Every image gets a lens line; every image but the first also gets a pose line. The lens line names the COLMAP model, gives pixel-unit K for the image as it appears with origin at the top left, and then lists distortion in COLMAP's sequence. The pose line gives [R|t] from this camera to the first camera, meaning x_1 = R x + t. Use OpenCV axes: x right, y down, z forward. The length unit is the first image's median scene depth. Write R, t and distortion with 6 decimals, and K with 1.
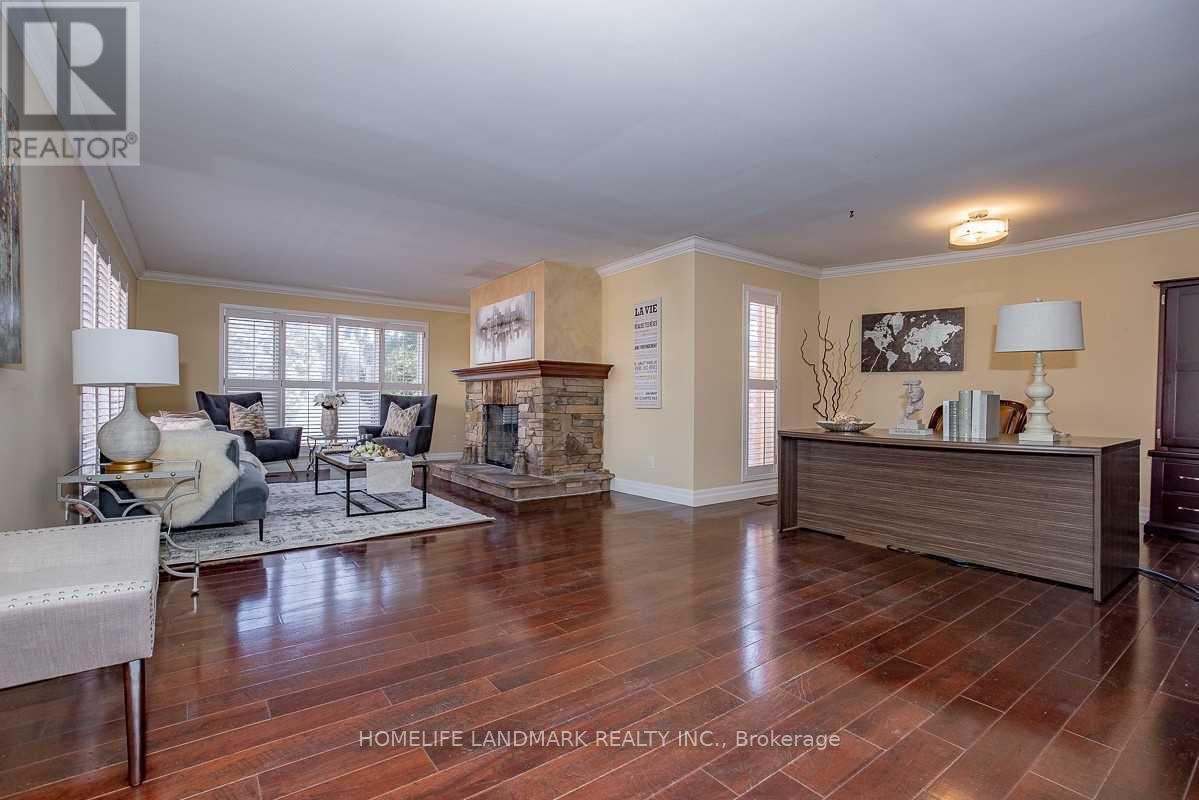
lens RADIAL K [[544.9, 0, 594.3], [0, 544.9, 397.5], [0, 0, 1]] dist [-0.016985, 0.004262]
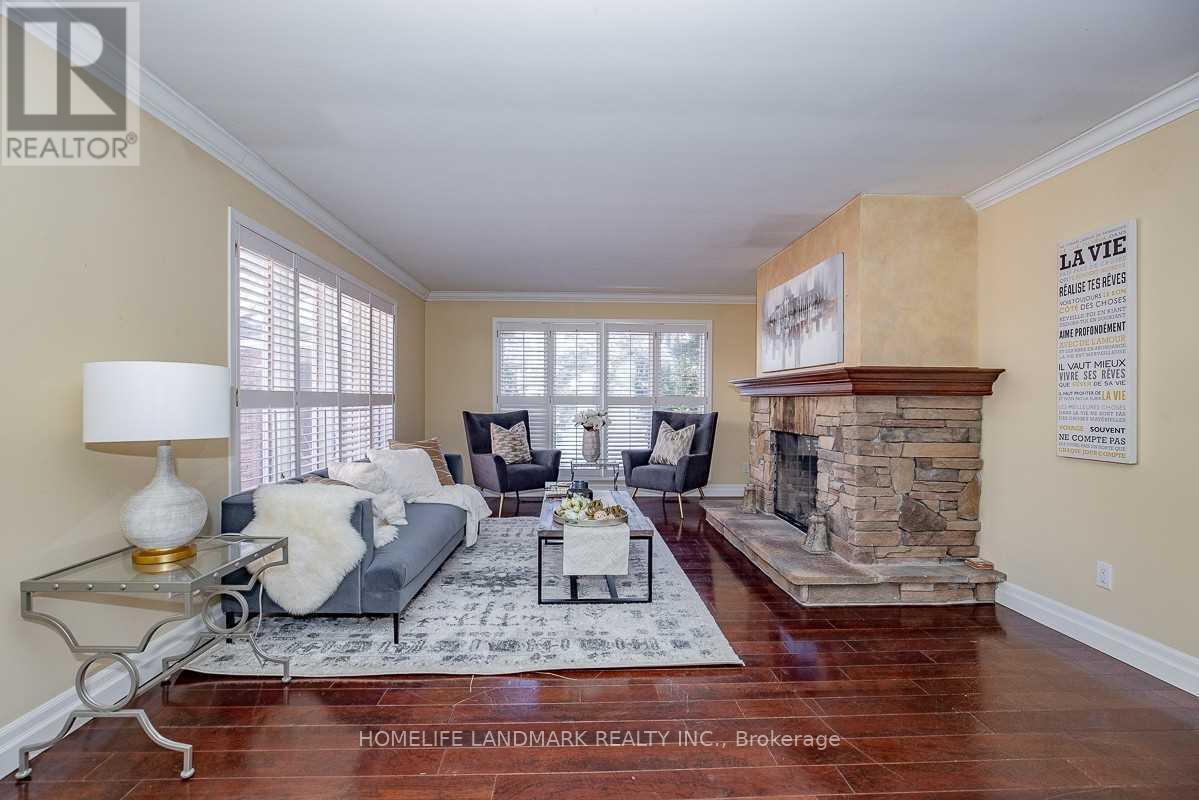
lens RADIAL K [[544.9, 0, 594.3], [0, 544.9, 405.5], [0, 0, 1]] dist [-0.016985, 0.004262]
pose [[0.827878, 0.002767, -0.560902, -0.000461], [0.005474, 0.999900, 0.013012, -0.032811], [0.560882, -0.013843, 0.827780, 0.330739]]
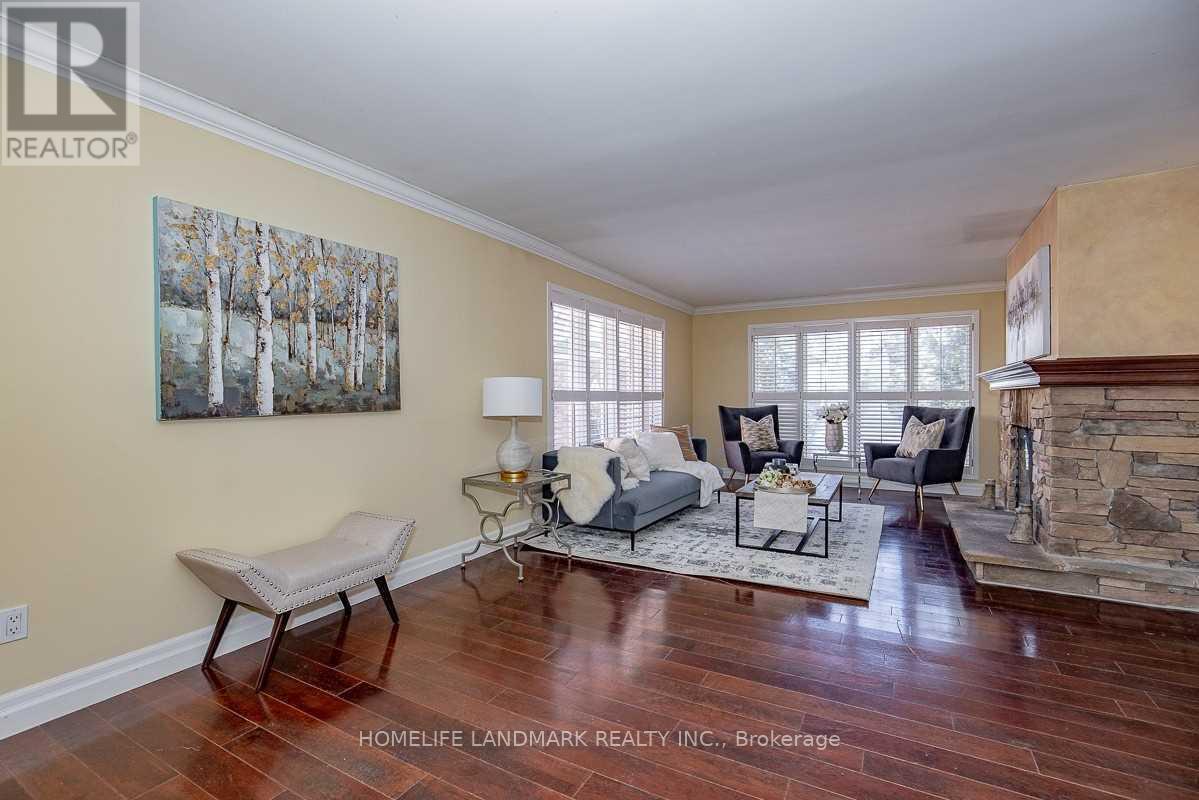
lens RADIAL K [[544.9, 0, 594.0], [0, 544.9, 400.3], [0, 0, 1]] dist [-0.016985, 0.004262]
pose [[0.406256, -0.003278, -0.913754, 0.223990], [0.013334, 0.999908, 0.002341, -0.028794], [0.913662, -0.013135, 0.406262, 0.280562]]
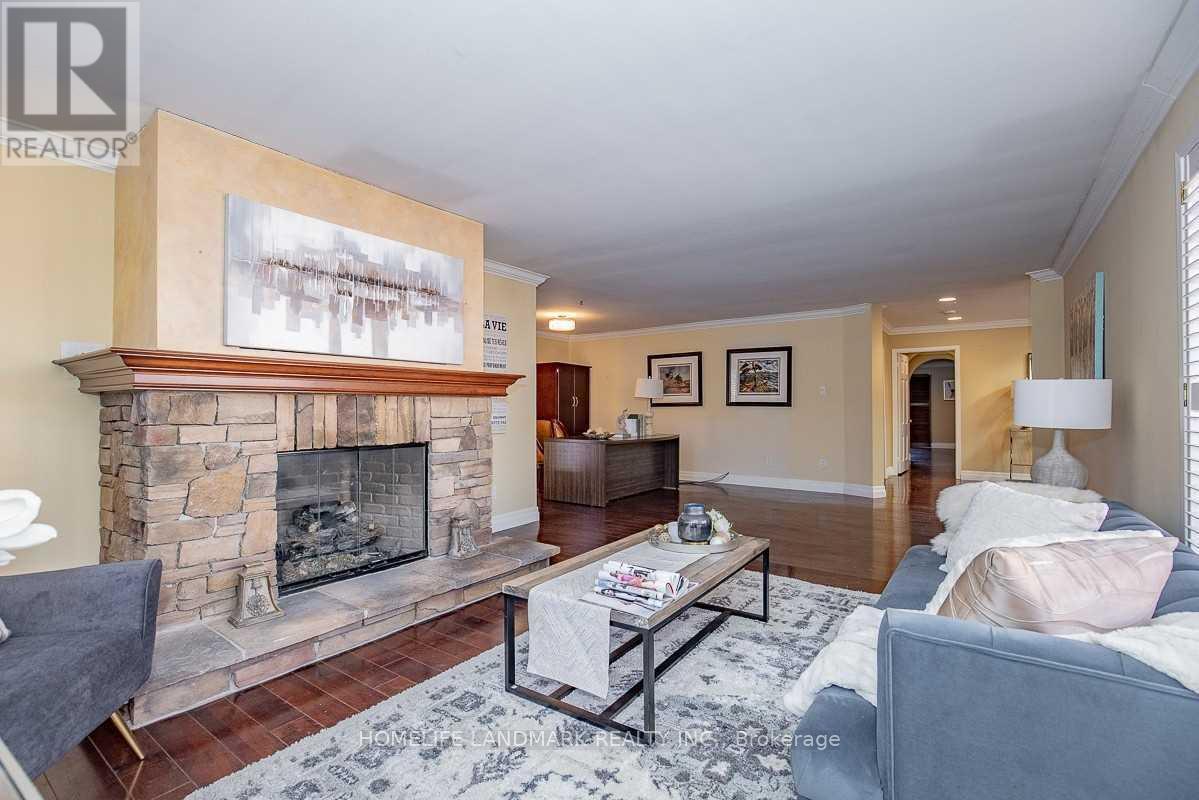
lens RADIAL K [[544.9, 0, 591.1], [0, 544.9, 403.2], [0, 0, 1]] dist [-0.016985, 0.004262]
pose [[-0.305259, 0.001407, 0.952268, -0.733464], [-0.006744, 0.999971, -0.003640, -0.026035], [-0.952245, -0.007533, -0.305241, 1.012758]]
